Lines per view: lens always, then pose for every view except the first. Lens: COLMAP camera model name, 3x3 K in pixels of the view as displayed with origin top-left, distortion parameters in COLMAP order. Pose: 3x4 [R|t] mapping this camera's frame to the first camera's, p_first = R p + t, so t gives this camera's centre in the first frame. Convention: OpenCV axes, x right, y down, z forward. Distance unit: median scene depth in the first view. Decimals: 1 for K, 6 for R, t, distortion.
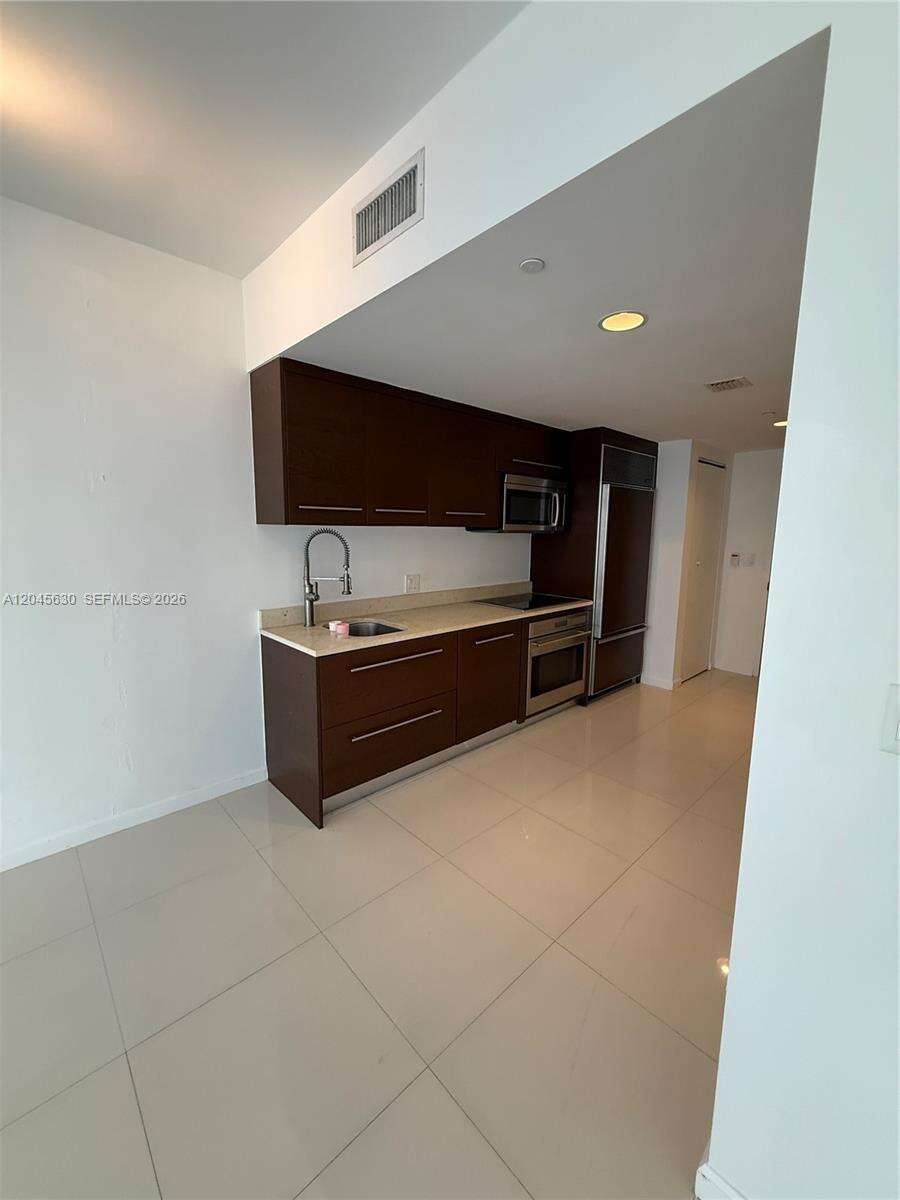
lens RADIAL K [[479.3, 0, 450.1], [0, 479.3, 597.0], [0, 0, 1]] dist [0.001834, -0.000456]
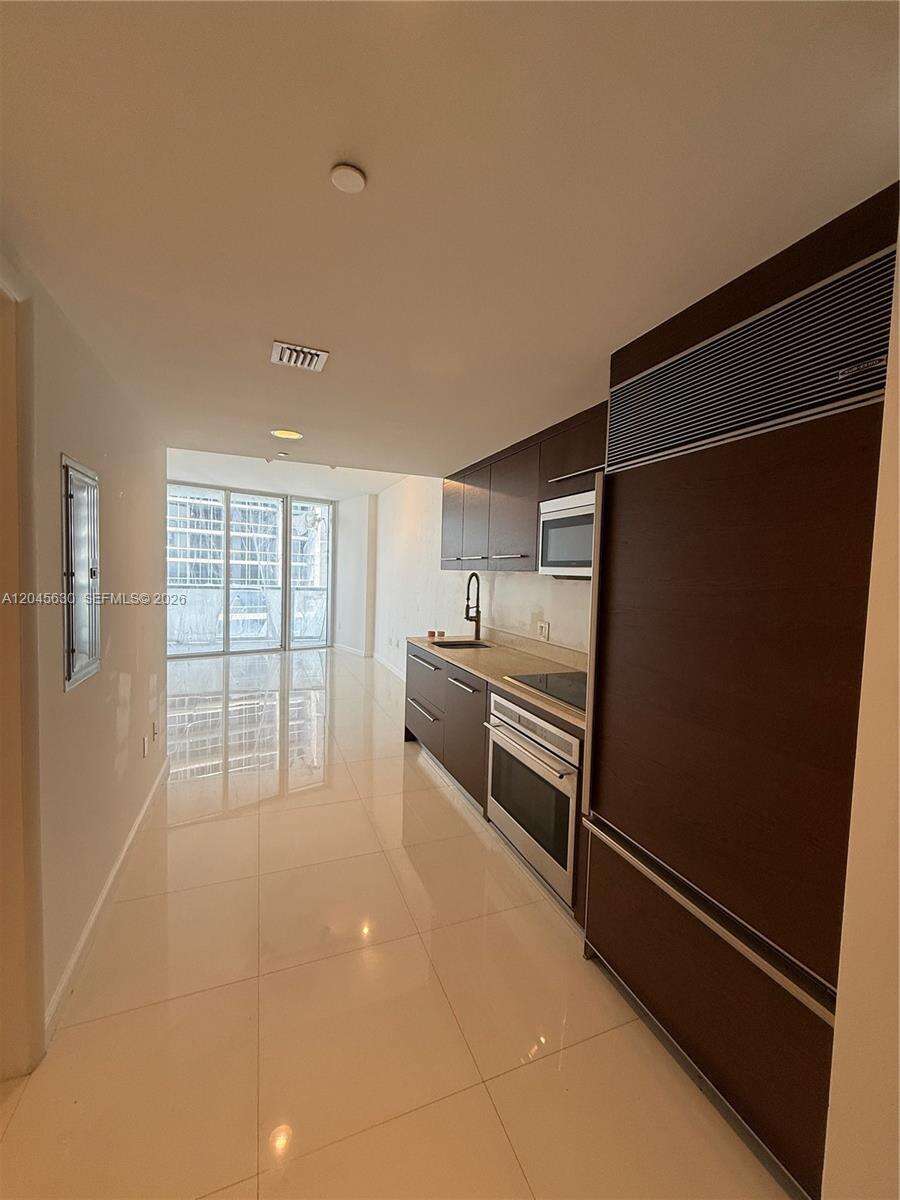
lens RADIAL K [[479.3, 0, 450.1], [0, 479.3, 597.0], [0, 0, 1]] dist [0.001834, -0.000456]
pose [[-0.358186, 0.026653, -0.933270, 0.882676], [-0.166803, 0.981684, 0.092054, -0.151655], [0.918629, 0.188645, -0.347179, 1.146549]]
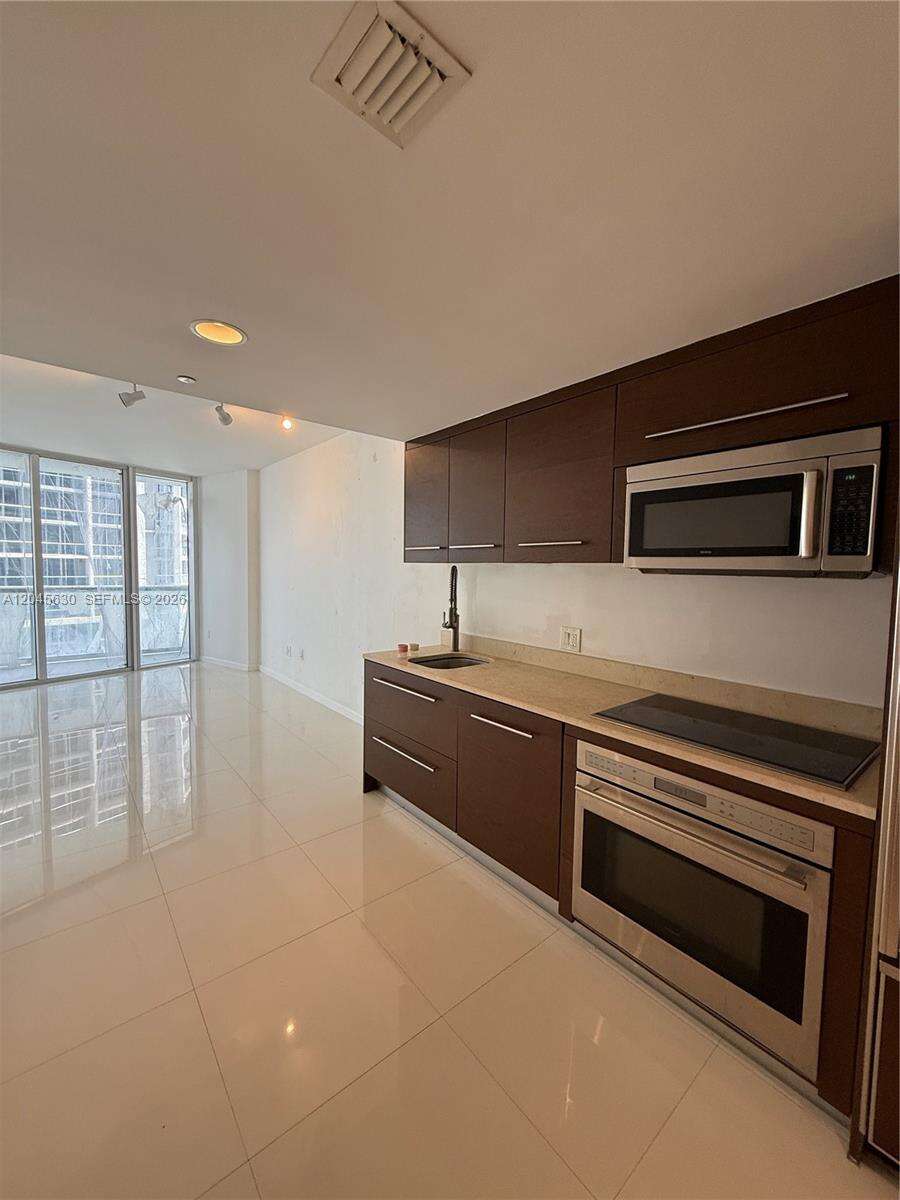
lens RADIAL K [[479.3, 0, 450.1], [0, 479.3, 597.0], [0, 0, 1]] dist [0.001834, -0.000456]
pose [[-0.059779, 0.050815, -0.996917, 0.681135], [-0.158253, 0.985591, 0.059727, -0.108061], [0.985587, 0.161336, -0.050876, 0.839807]]
